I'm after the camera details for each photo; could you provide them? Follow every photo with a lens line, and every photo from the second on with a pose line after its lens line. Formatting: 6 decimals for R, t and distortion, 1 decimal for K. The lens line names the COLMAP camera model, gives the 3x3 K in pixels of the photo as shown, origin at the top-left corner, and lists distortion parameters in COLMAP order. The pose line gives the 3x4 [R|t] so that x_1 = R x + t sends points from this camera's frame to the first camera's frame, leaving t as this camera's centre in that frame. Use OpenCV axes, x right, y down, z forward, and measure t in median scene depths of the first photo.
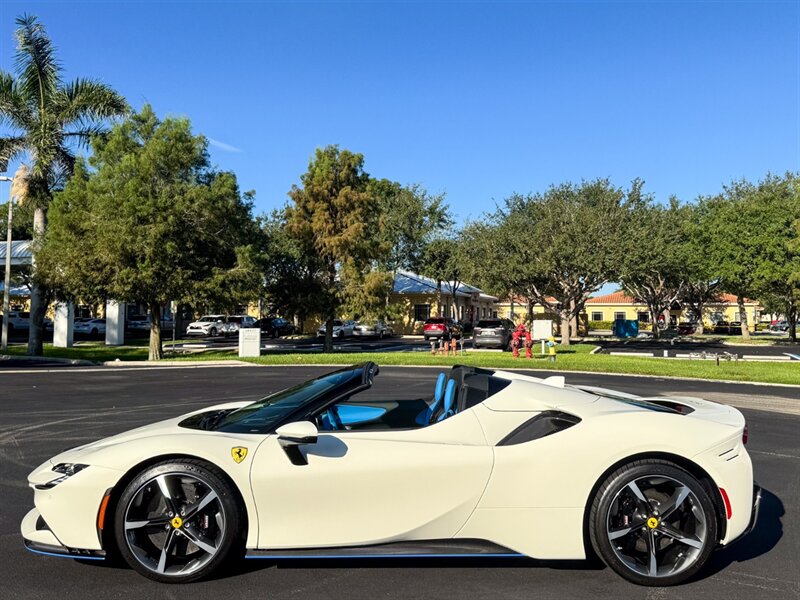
lens RADIAL K [[724.2, 0, 410.8], [0, 724.2, 282.6], [0, 0, 1]] dist [0.160867, -0.311103]
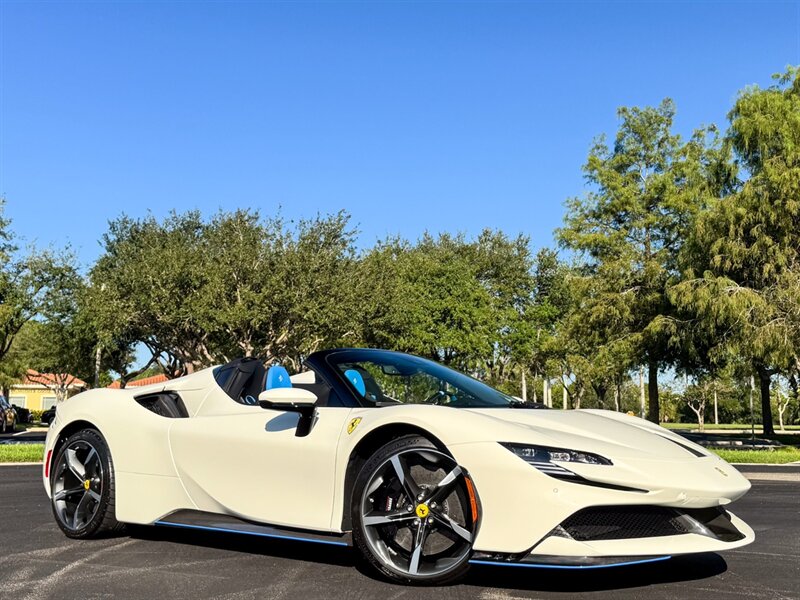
lens RADIAL K [[904.0, 0, 427.6], [0, 904.0, 276.2], [0, 0, 1]] dist [0.179621, -0.410583]
pose [[0.809159, 0.091263, 0.580460, -0.153477], [-0.032143, 0.993260, -0.111358, 0.027431], [-0.586711, 0.071449, 0.806639, 0.174676]]
